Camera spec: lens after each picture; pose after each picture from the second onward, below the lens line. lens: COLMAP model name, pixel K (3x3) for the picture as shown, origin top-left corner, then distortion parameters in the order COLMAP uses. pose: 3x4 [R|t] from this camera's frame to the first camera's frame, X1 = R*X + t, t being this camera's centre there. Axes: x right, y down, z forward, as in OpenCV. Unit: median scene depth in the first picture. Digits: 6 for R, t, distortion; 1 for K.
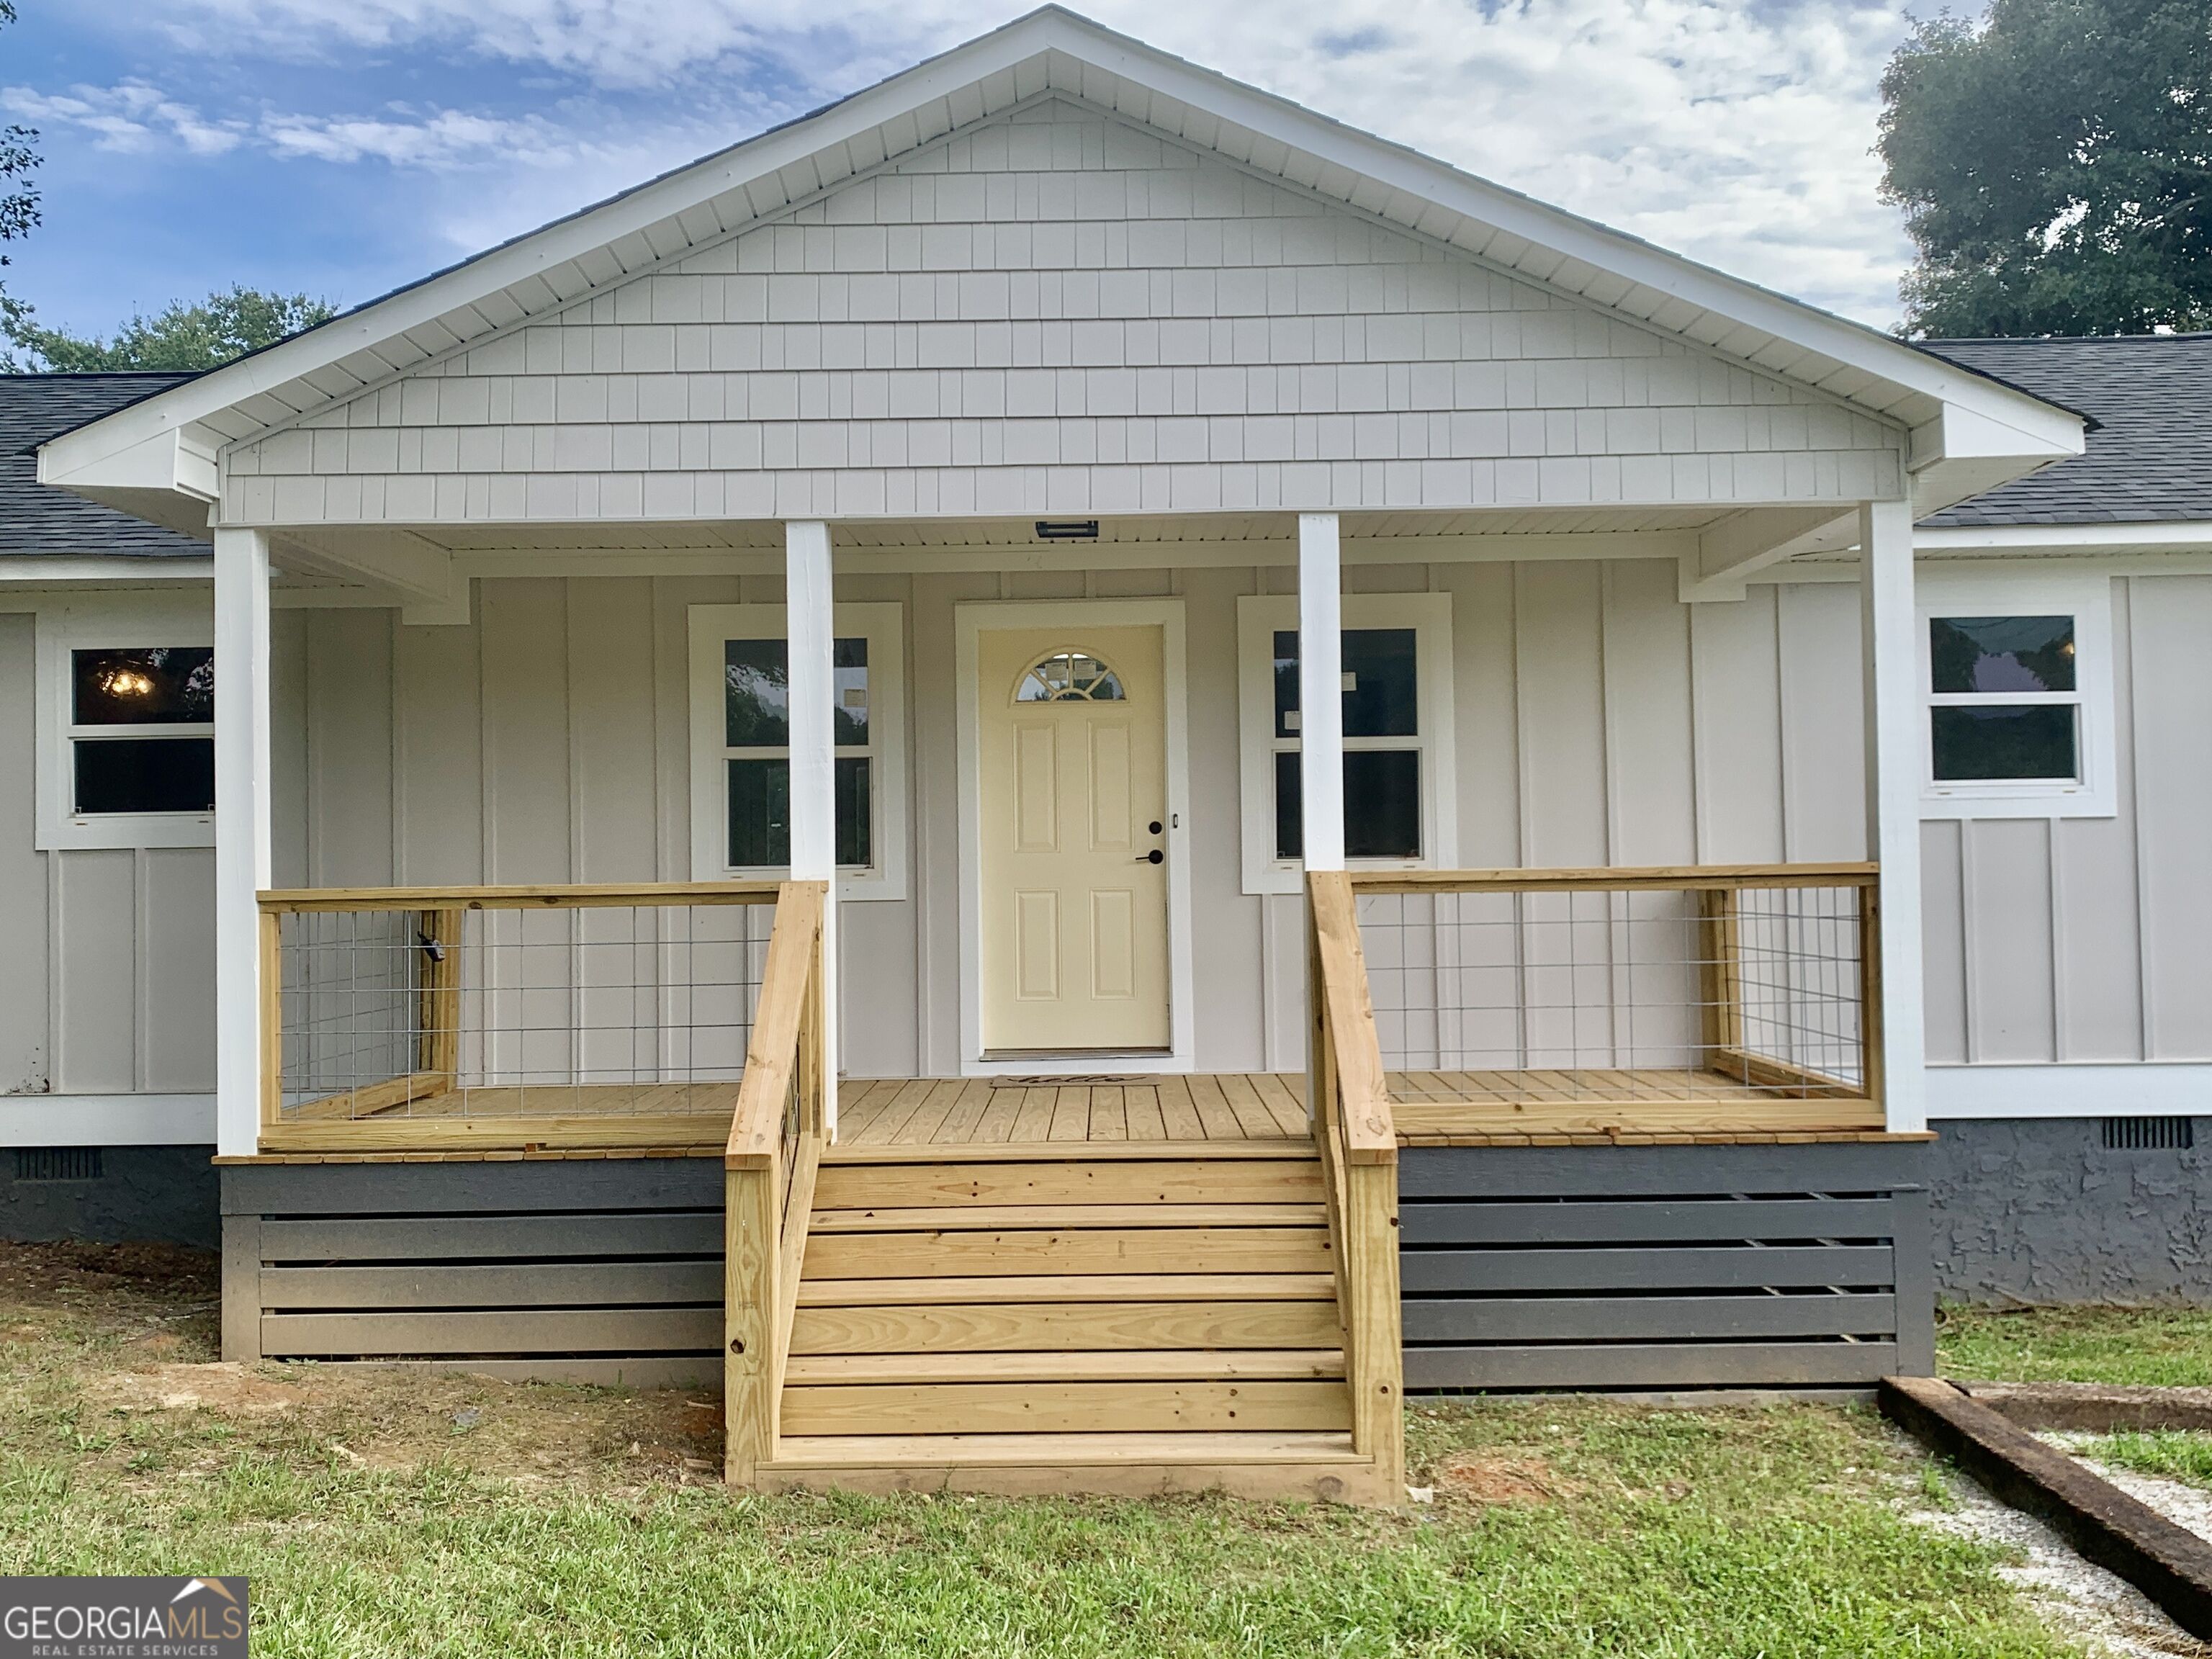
lens RADIAL K [[2154.3, 0, 1106.0], [0, 2154.3, 829.5], [0, 0, 1]] dist [0.133148, -0.325263]
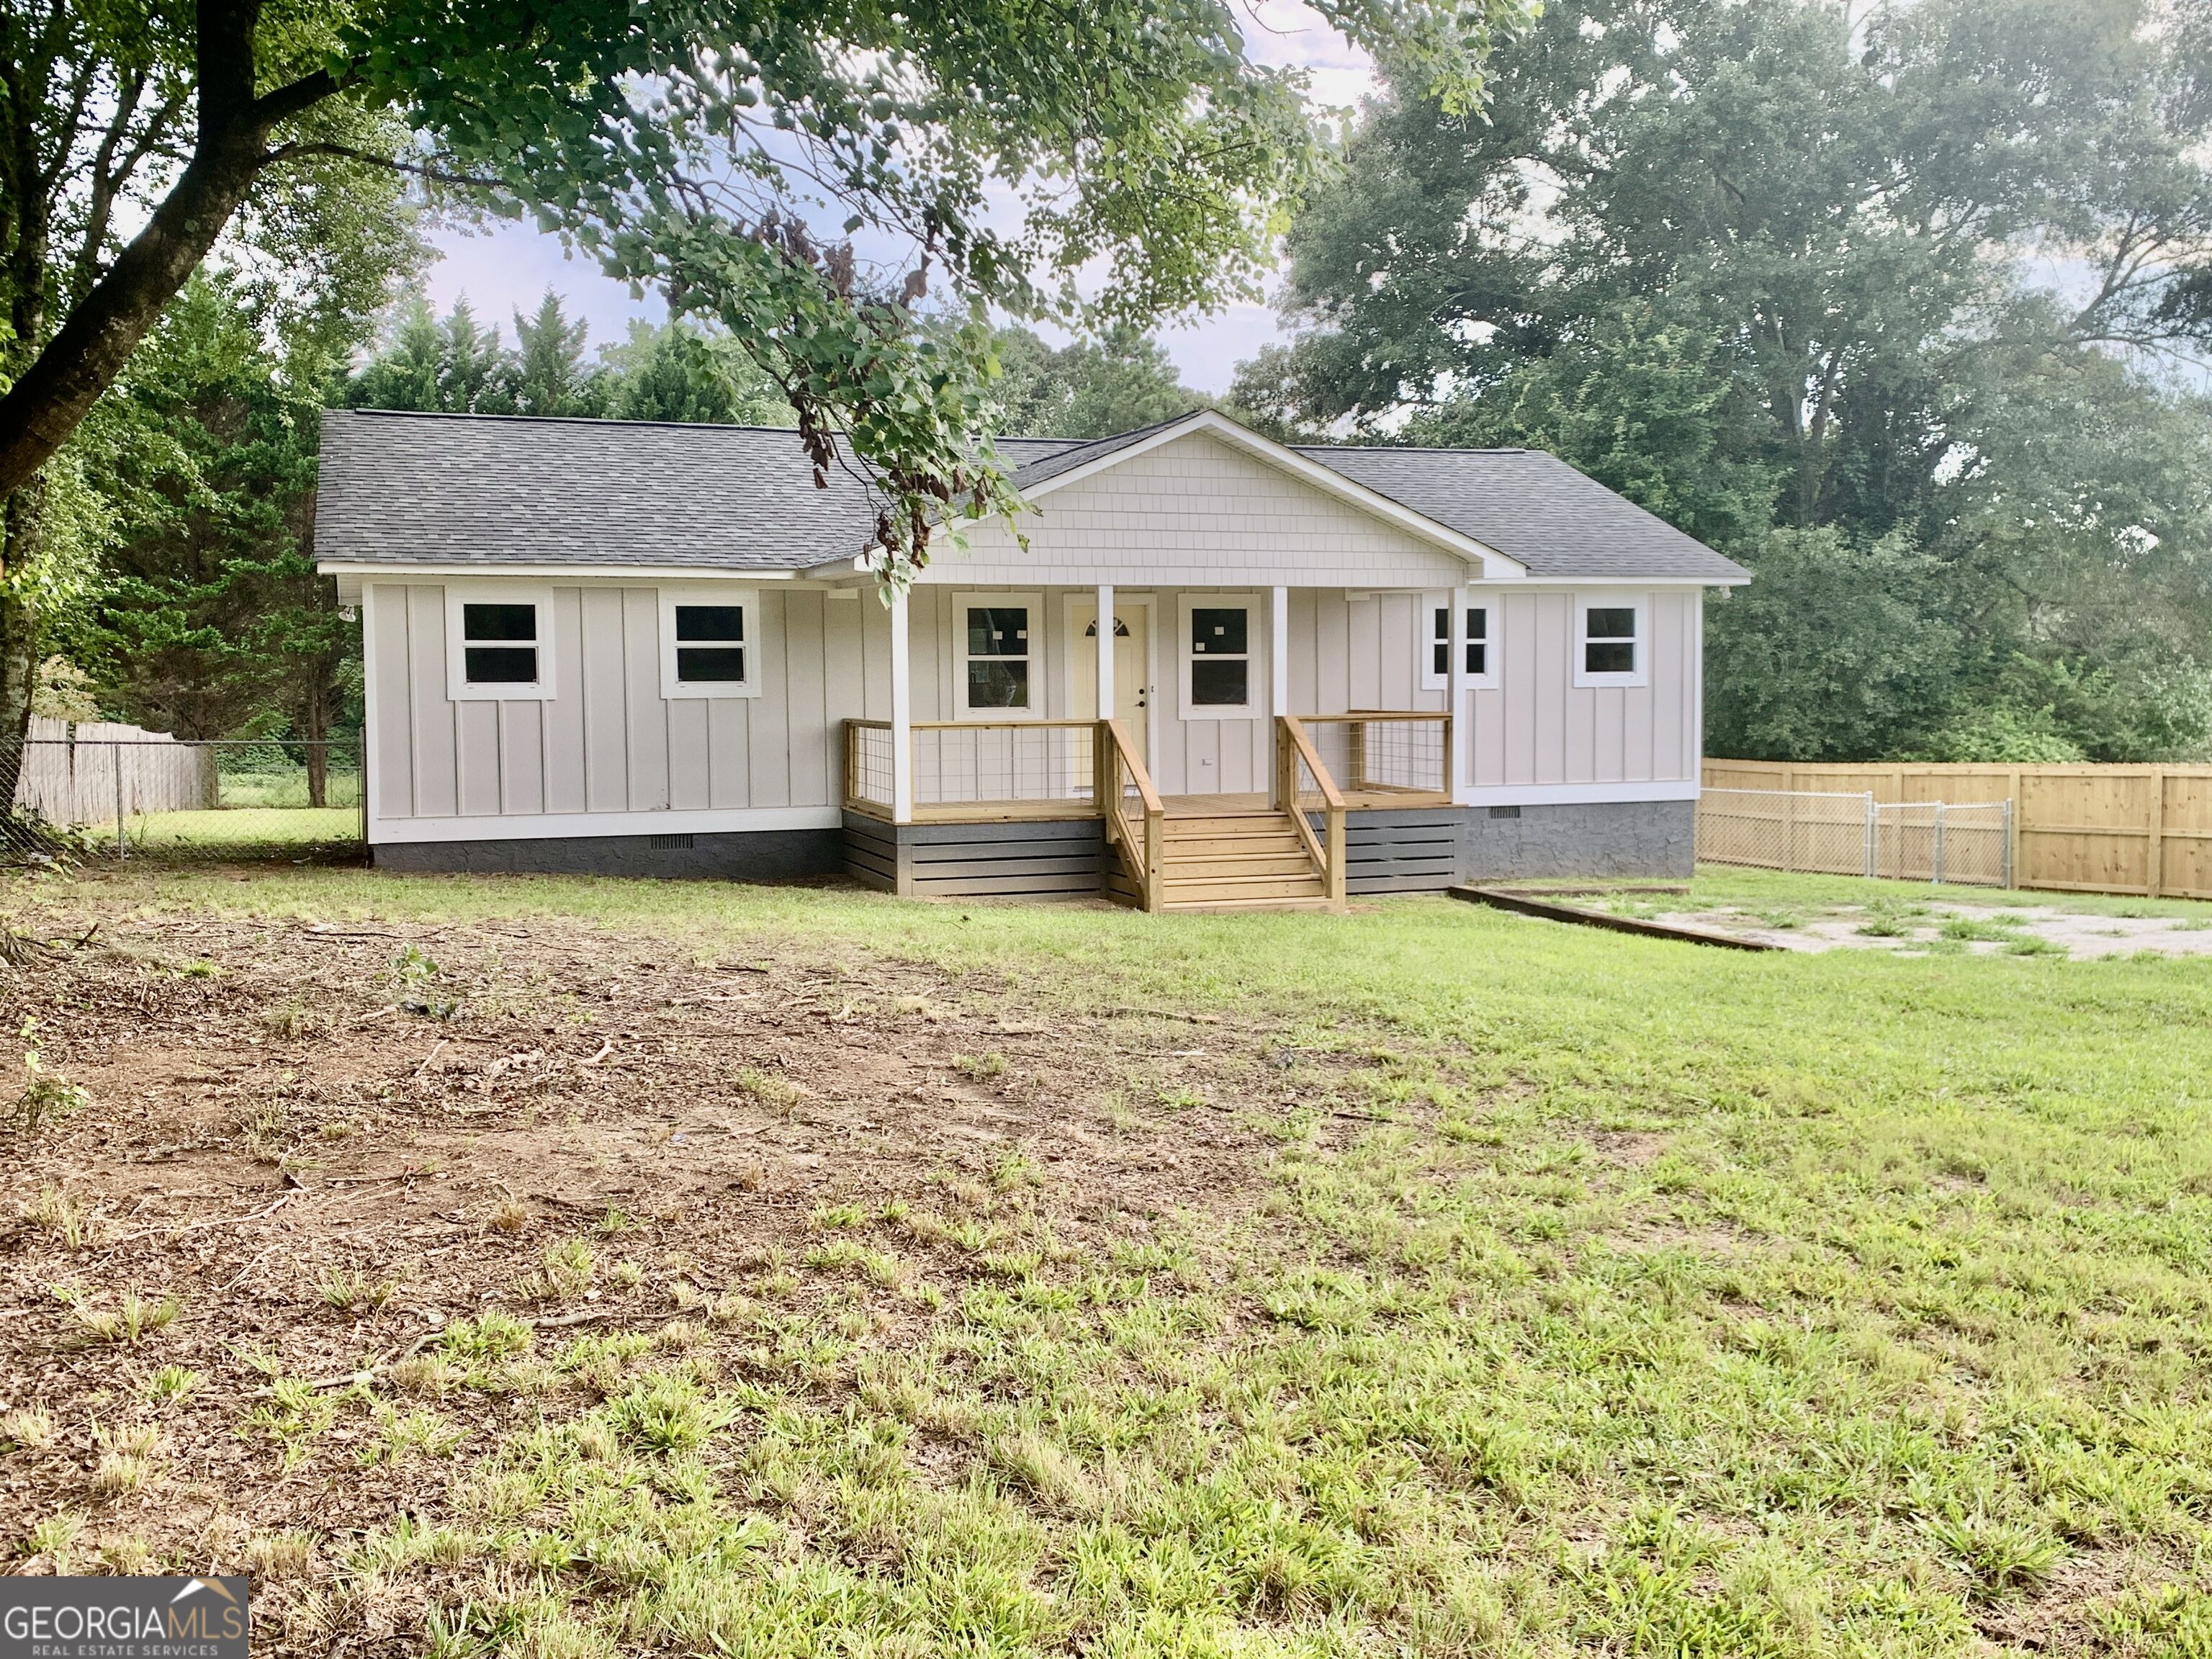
lens RADIAL K [[1993.6, 0, 1106.0], [0, 1993.6, 829.5], [0, 0, 1]] dist [-0.000239, -0.000050]
pose [[0.939599, -0.020383, 0.341669, -0.783192], [-0.011134, 0.995877, 0.090029, -0.047809], [-0.342095, -0.088395, 0.935498, -1.063275]]
